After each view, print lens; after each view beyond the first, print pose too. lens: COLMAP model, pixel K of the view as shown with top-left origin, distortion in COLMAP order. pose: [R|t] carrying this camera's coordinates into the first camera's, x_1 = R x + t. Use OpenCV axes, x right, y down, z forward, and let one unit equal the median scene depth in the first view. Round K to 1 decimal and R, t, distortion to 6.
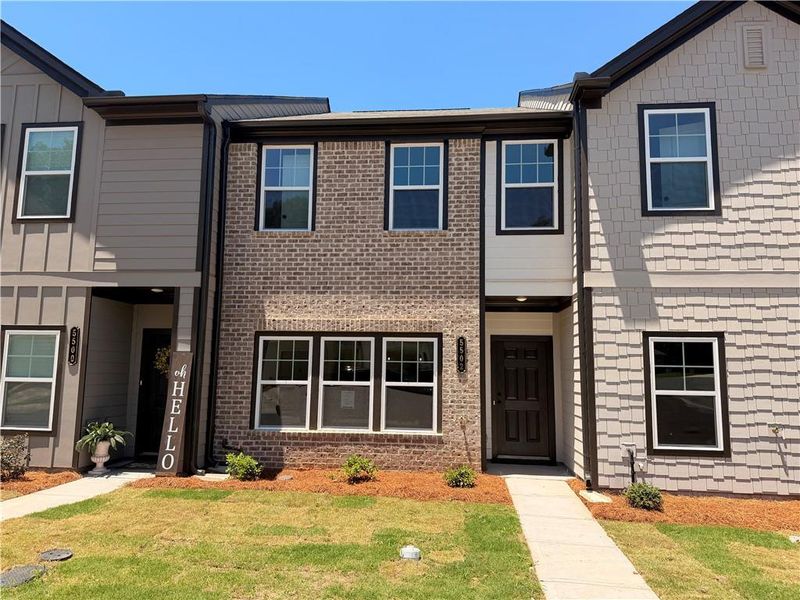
lens RADIAL K [[565.4, 0, 397.8], [0, 565.4, 303.4], [0, 0, 1]] dist [0.018655, -0.024413]
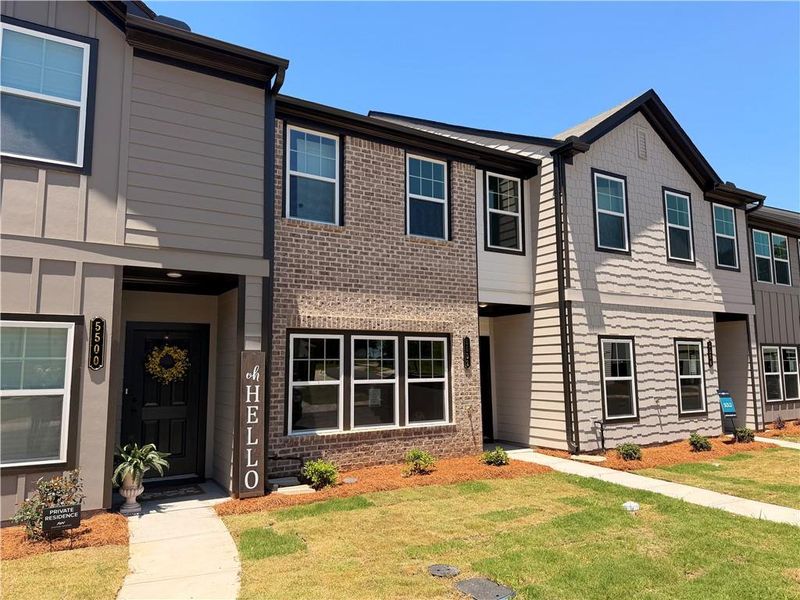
lens RADIAL K [[565.4, 0, 400.0], [0, 565.4, 303.8], [0, 0, 1]] dist [0.018655, -0.024413]
pose [[0.796955, 0.046230, 0.602267, -0.683661], [-0.048113, 0.998757, -0.012999, 0.013339], [-0.602119, -0.018617, 0.798189, 0.171063]]
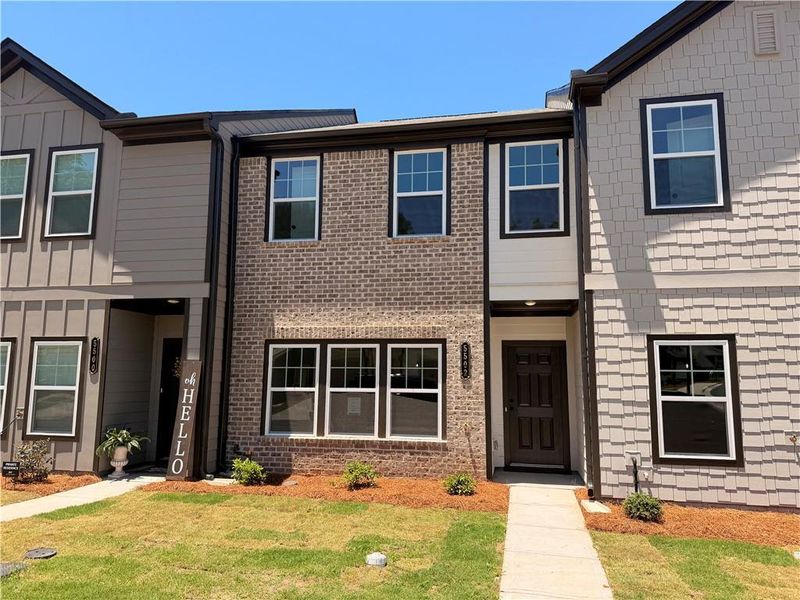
lens RADIAL K [[565.4, 0, 401.4], [0, 565.4, 305.2], [0, 0, 1]] dist [0.018655, -0.024413]
pose [[0.995185, -0.018343, -0.096286, 0.097708], [0.017440, 0.999796, -0.010213, 0.001622], [0.096454, 0.008485, 0.995301, 0.003537]]
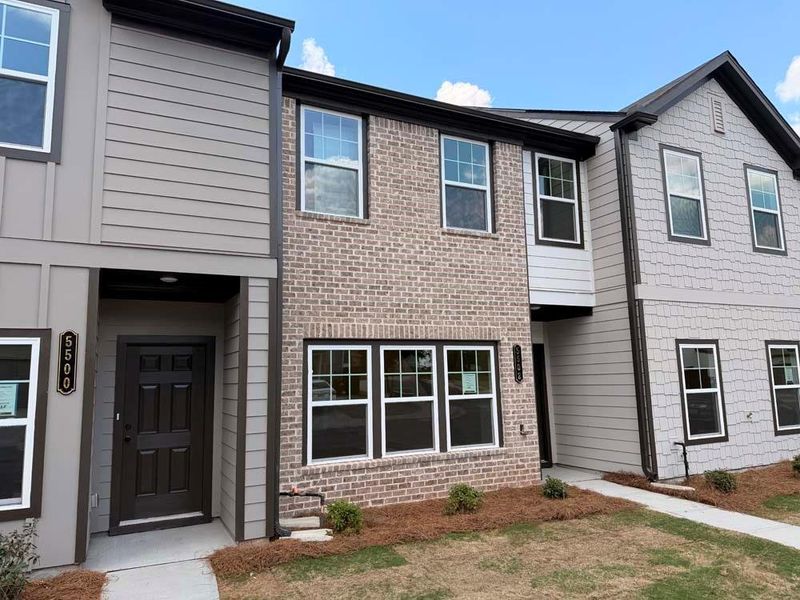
lens RADIAL K [[565.4, 0, 401.5], [0, 565.4, 305.8], [0, 0, 1]] dist [0.018655, -0.024413]
pose [[0.844441, 0.032018, 0.534692, -0.579094], [-0.023133, 0.999460, -0.023315, 0.019000], [-0.535150, 0.007319, 0.844726, 0.281003]]
